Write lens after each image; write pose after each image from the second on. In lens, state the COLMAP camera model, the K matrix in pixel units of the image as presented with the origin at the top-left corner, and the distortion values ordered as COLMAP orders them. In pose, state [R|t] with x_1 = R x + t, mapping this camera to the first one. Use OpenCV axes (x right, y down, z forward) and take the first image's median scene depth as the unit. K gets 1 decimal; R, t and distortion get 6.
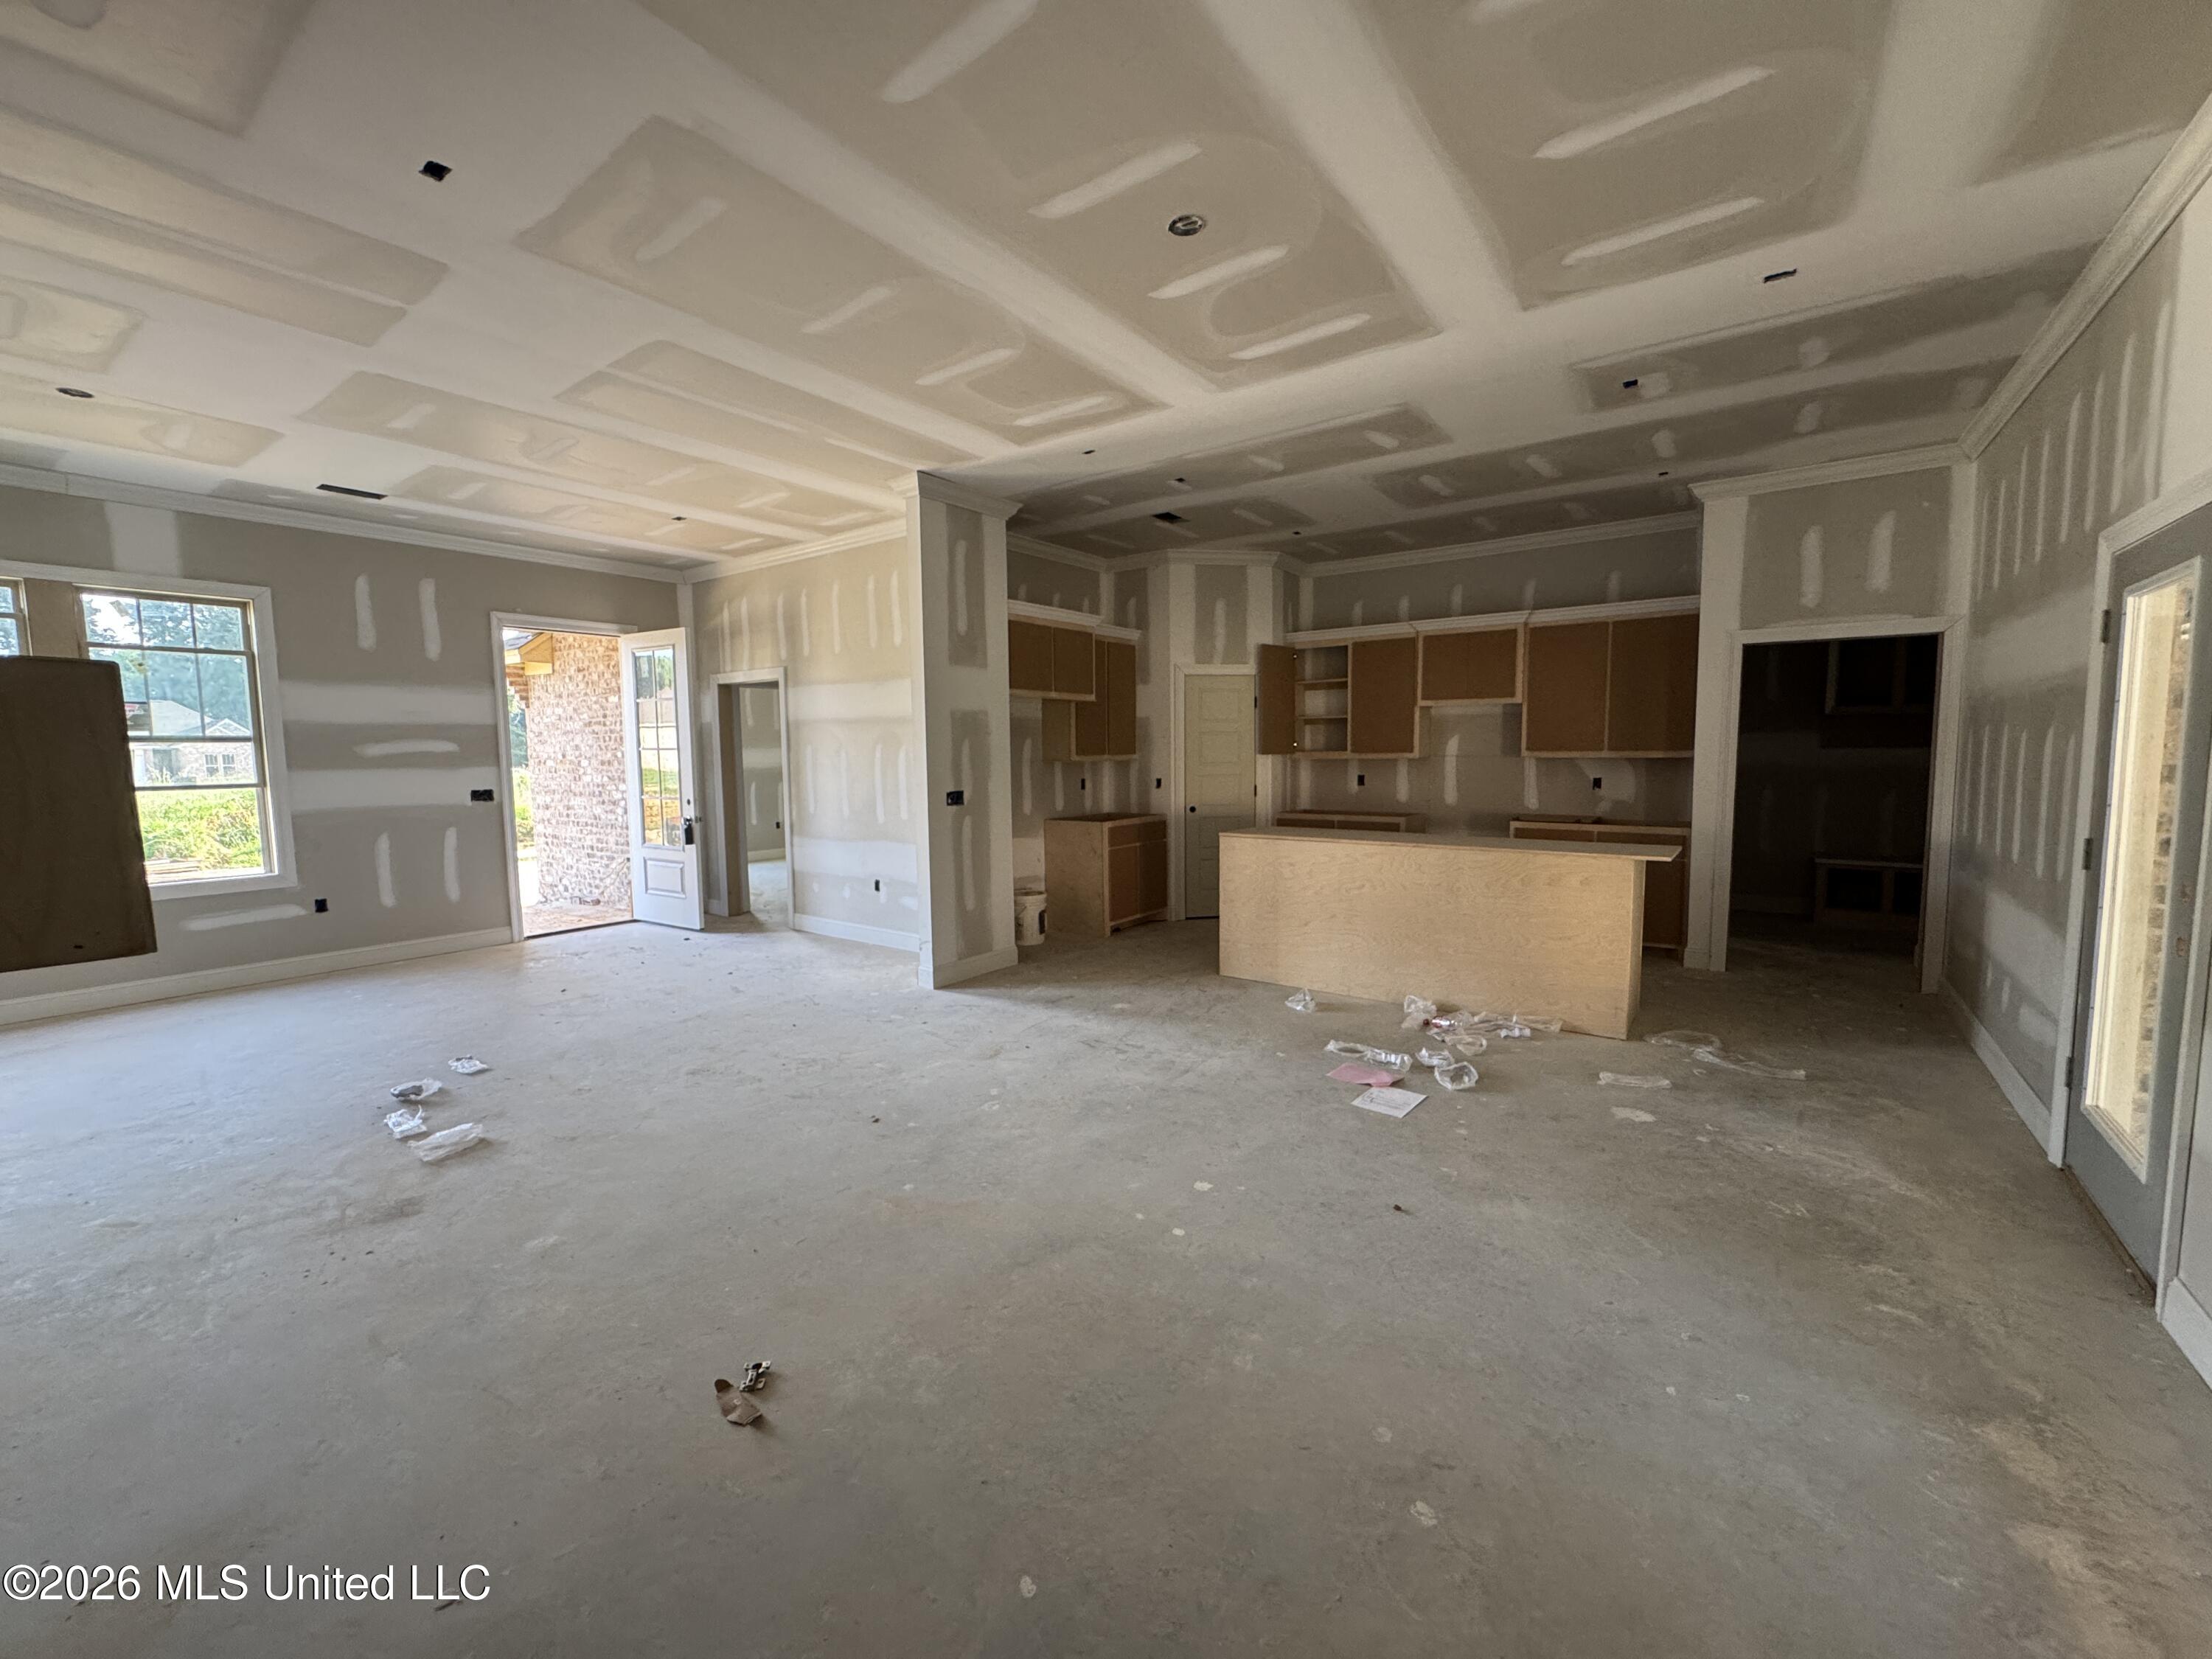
lens RADIAL K [[877.9, 0, 1098.8], [0, 877.9, 825.0], [0, 0, 1]] dist [0.001644, -0.000097]
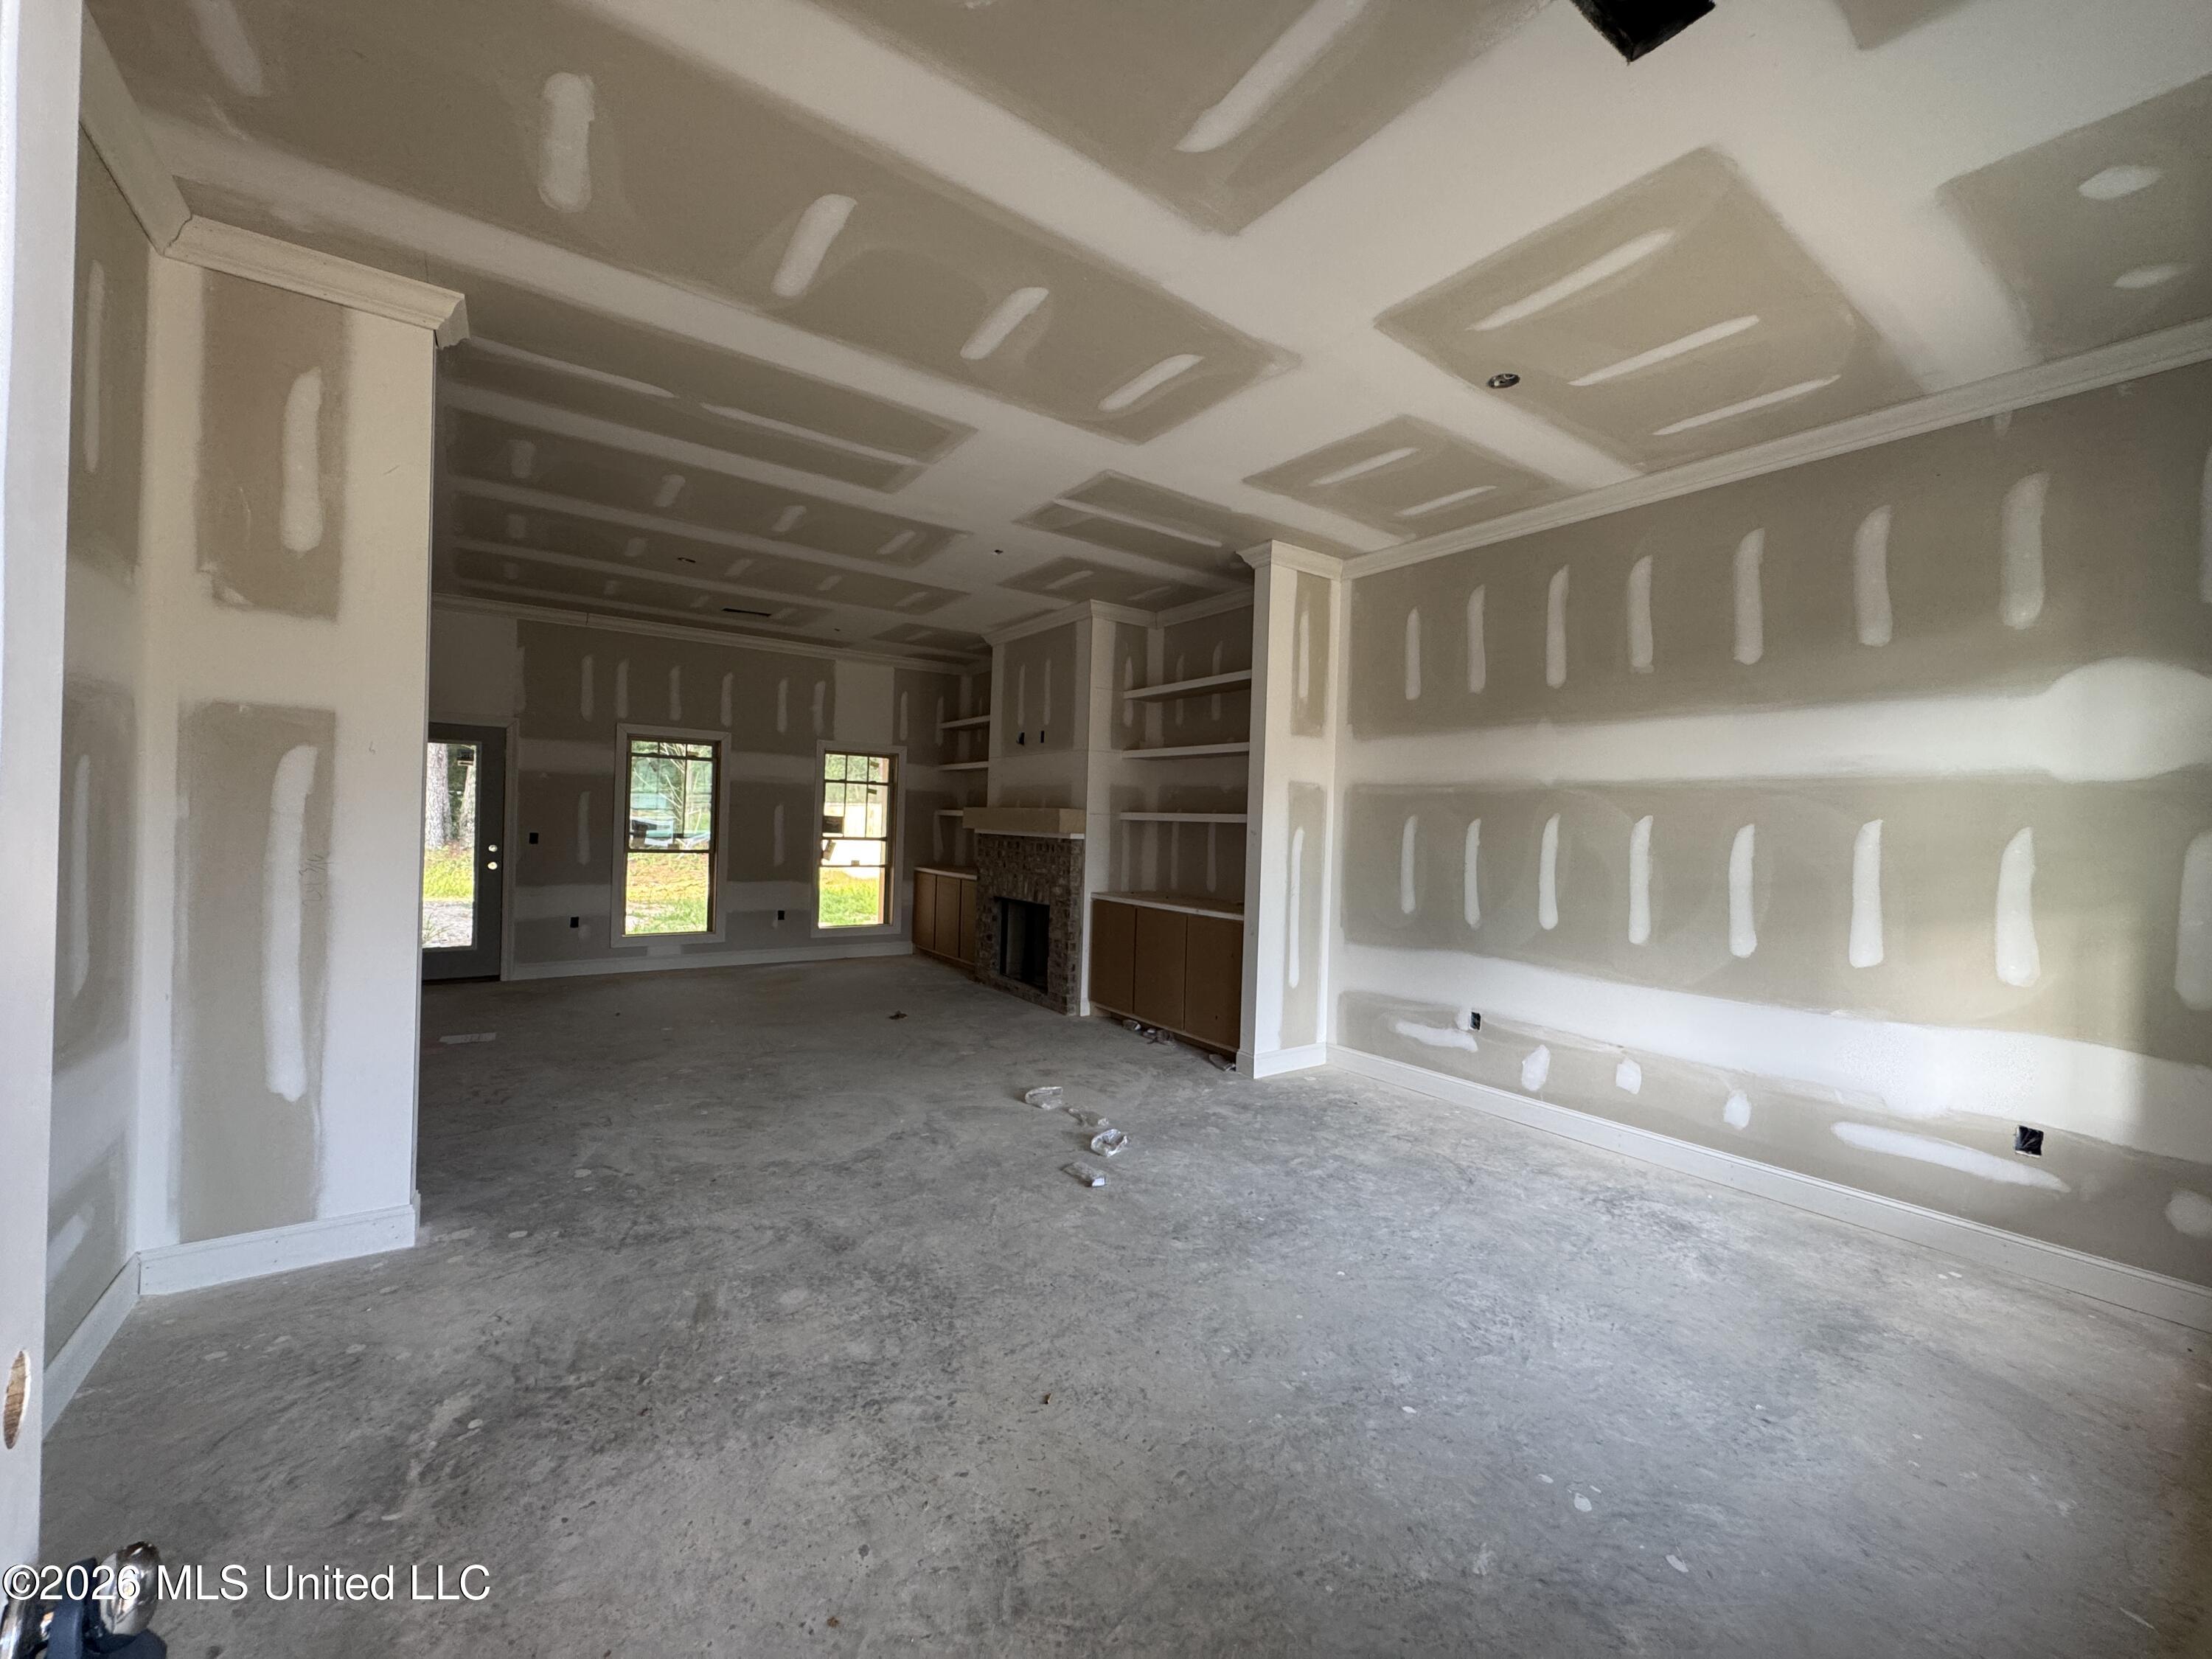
lens RADIAL K [[877.9, 0, 1100.8], [0, 877.9, 816.2], [0, 0, 1]] dist [0.001644, -0.000097]
pose [[-0.956187, -0.018796, 0.292153, -0.750084], [0.002860, 0.997289, 0.073522, -0.107365], [-0.292743, 0.071137, -0.953541, 1.395200]]
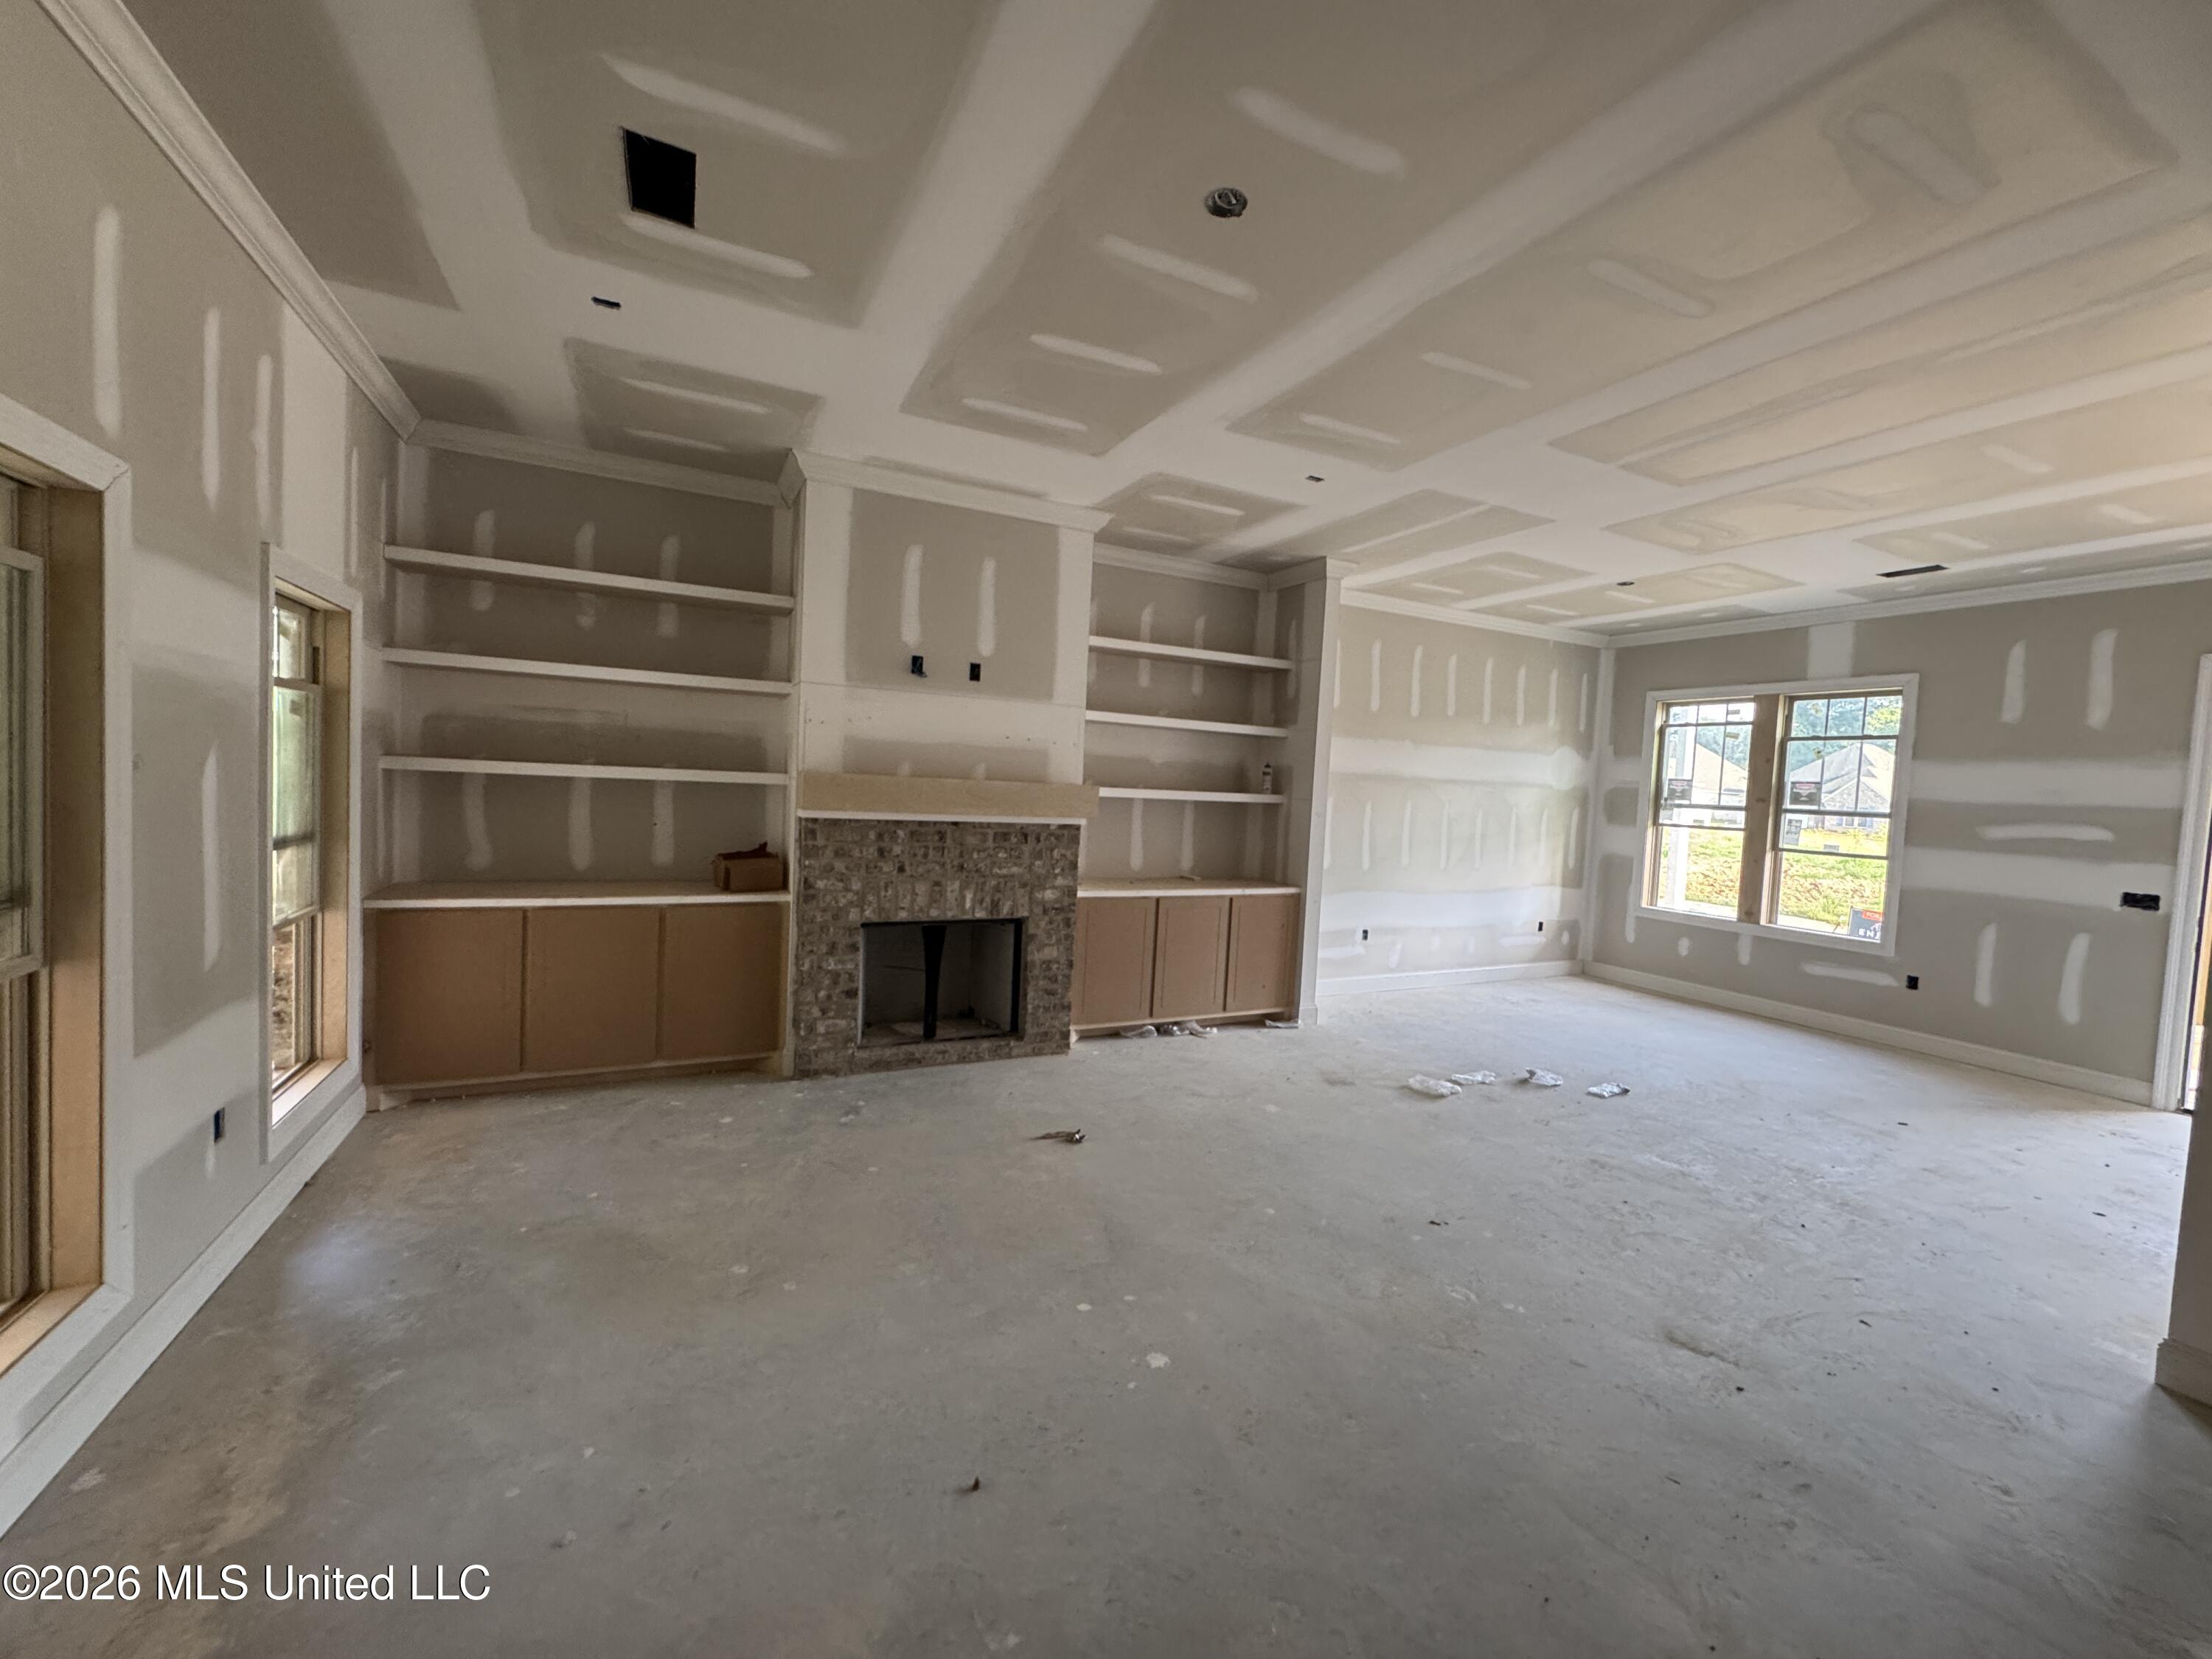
lens RADIAL K [[877.9, 0, 1116.6], [0, 877.9, 823.9], [0, 0, 1]] dist [0.001644, -0.000097]
pose [[-0.437917, 0.032437, -0.898430, 0.462580], [-0.123407, 0.987720, 0.095813, -0.080740], [0.890505, 0.152831, -0.428537, 0.678627]]
